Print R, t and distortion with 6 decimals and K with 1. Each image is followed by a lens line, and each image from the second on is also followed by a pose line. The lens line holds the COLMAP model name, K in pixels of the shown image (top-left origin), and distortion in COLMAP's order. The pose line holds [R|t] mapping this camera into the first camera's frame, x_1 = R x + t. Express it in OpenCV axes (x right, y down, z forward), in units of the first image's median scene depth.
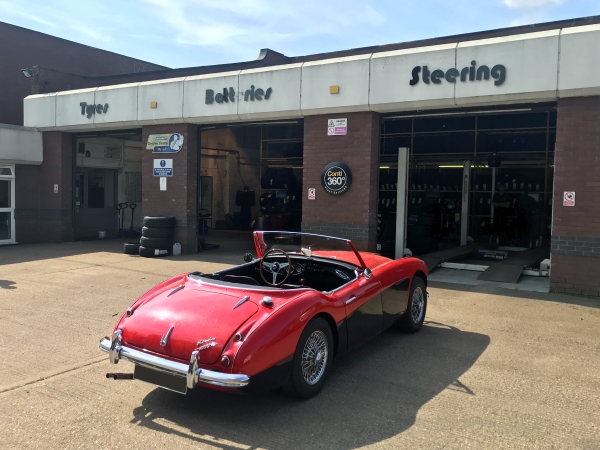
lens RADIAL K [[553.9, 0, 300.3], [0, 553.9, 225.3], [0, 0, 1]] dist [-0.002750, 0.000000]
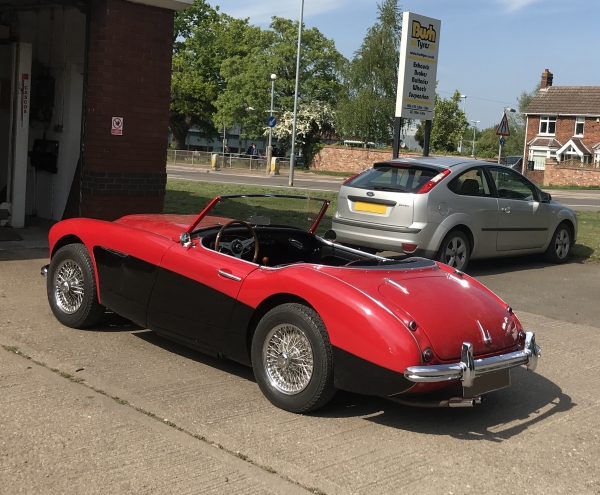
lens RADIAL K [[878.4, 0, 300.1], [0, 878.4, 247.2], [0, 0, 1]] dist [-0.104460, 0.000000]
pose [[0.183872, -0.127736, 0.974615, -1.537970], [-0.010523, 0.991208, 0.131896, -0.091036], [-0.982894, -0.034507, 0.180912, 1.046610]]
